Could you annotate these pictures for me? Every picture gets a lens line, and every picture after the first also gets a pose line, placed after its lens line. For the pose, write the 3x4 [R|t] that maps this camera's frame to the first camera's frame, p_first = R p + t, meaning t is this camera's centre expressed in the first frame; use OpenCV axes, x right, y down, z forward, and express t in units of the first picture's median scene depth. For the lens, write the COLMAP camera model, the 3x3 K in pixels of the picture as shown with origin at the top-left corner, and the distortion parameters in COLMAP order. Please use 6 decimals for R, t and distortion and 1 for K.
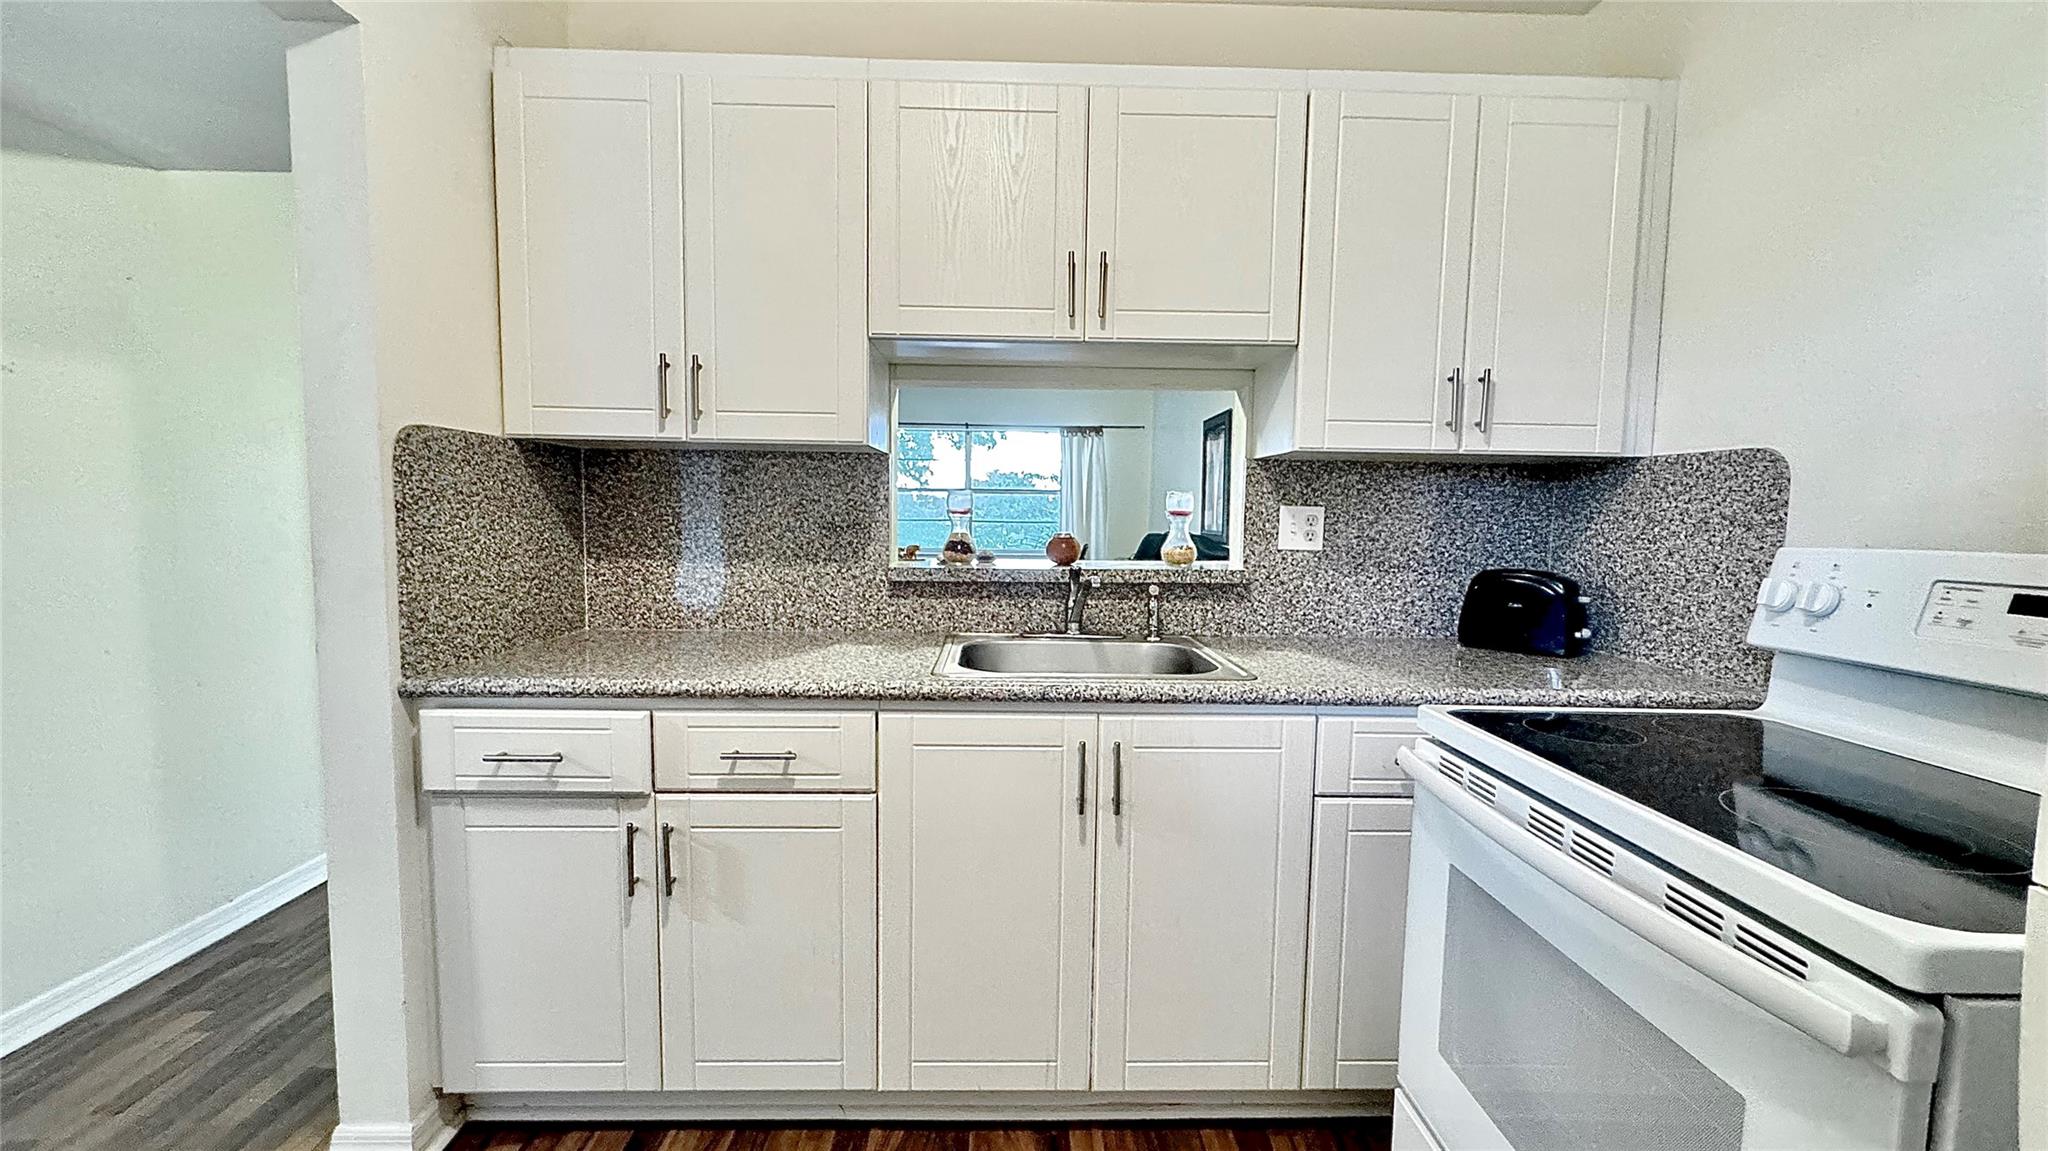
lens RADIAL K [[821.6, 0, 1030.4], [0, 821.6, 575.7], [0, 0, 1]] dist [-0.002807, 0.000097]
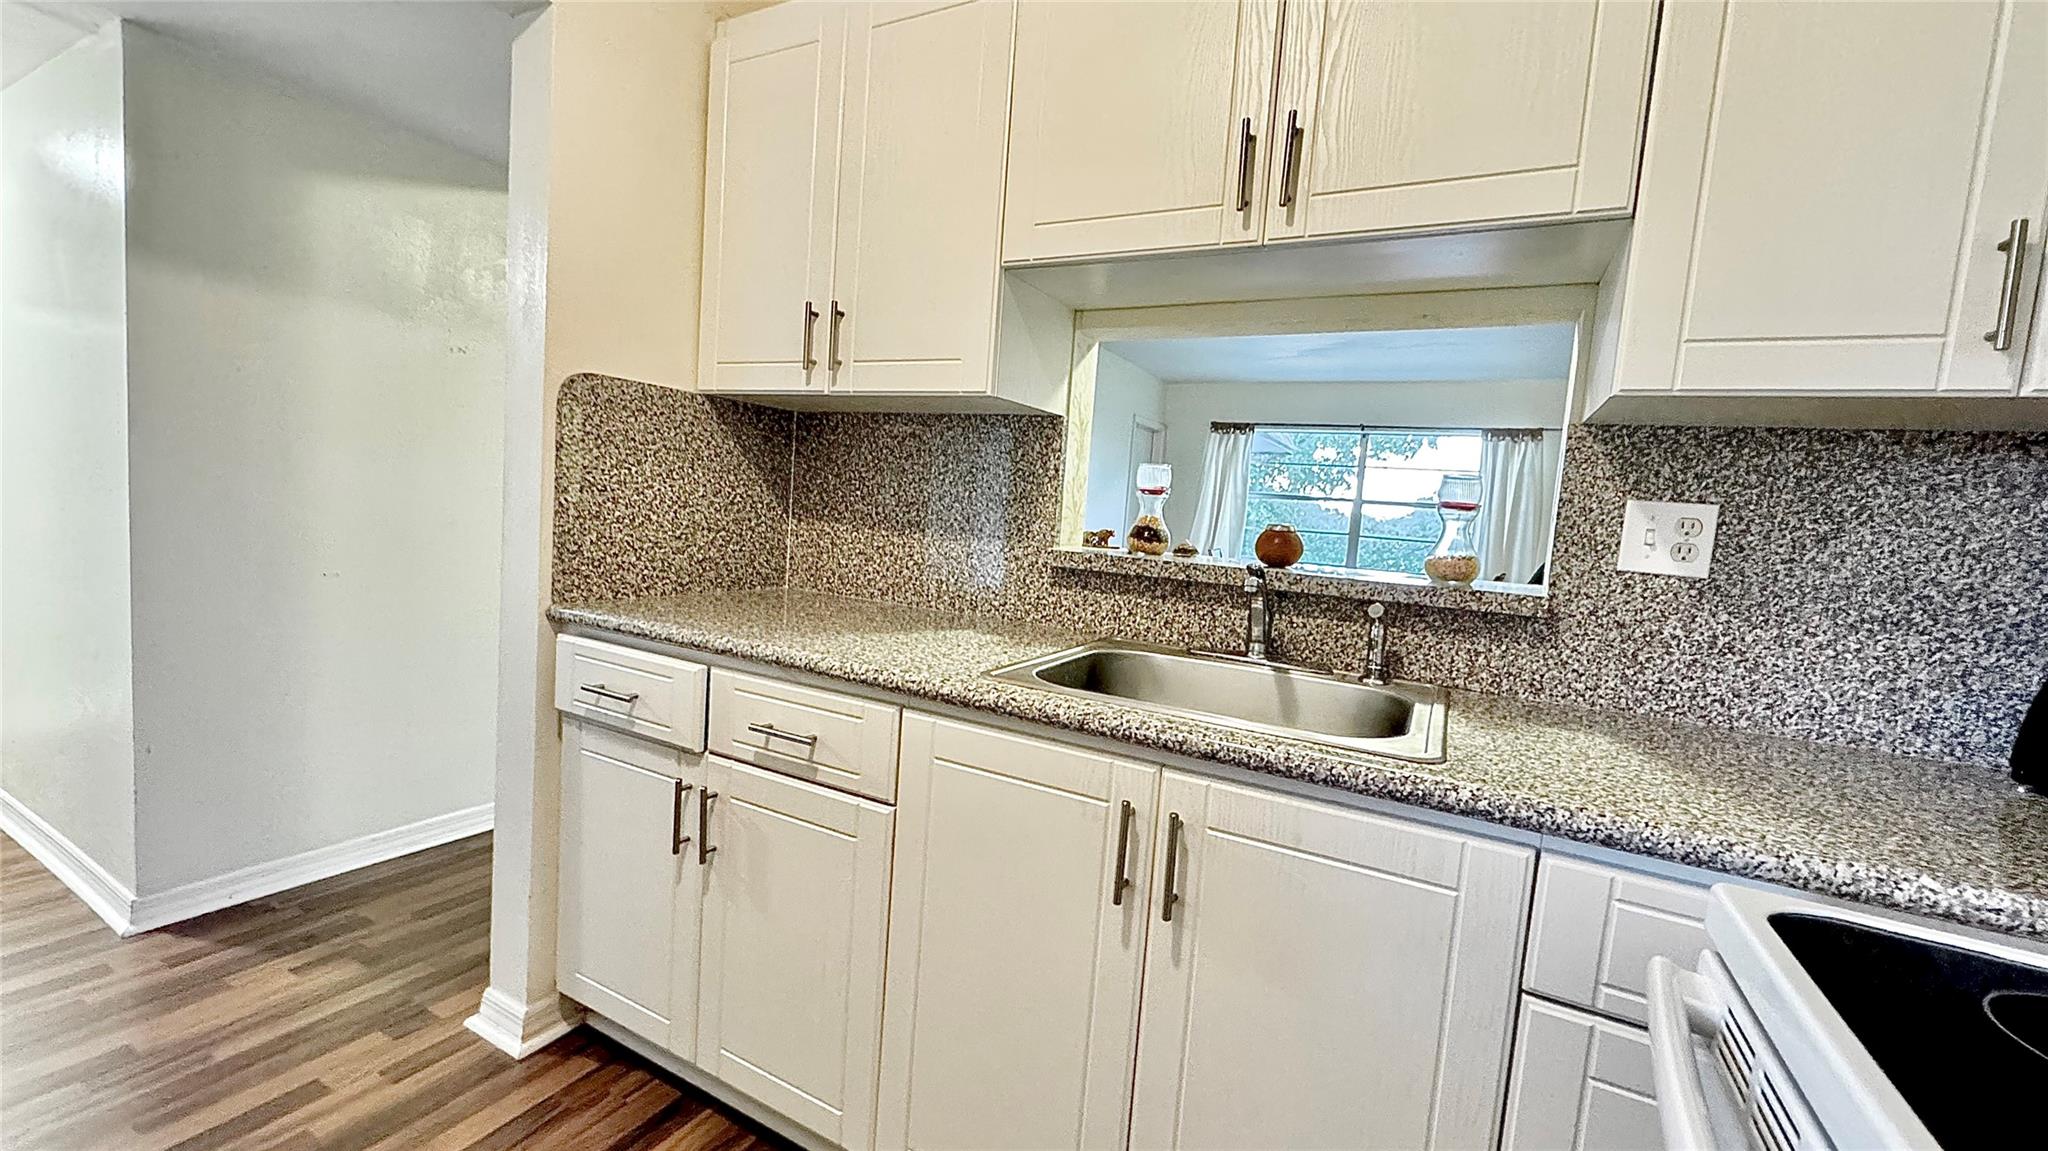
lens RADIAL K [[821.6, 0, 1024.6], [0, 821.6, 576.0], [0, 0, 1]] dist [-0.002807, 0.000097]
pose [[0.866151, 0.091701, -0.491299, 0.268431], [-0.099594, 0.994977, 0.010130, 0.013044], [0.489759, 0.040156, 0.870932, 0.298783]]
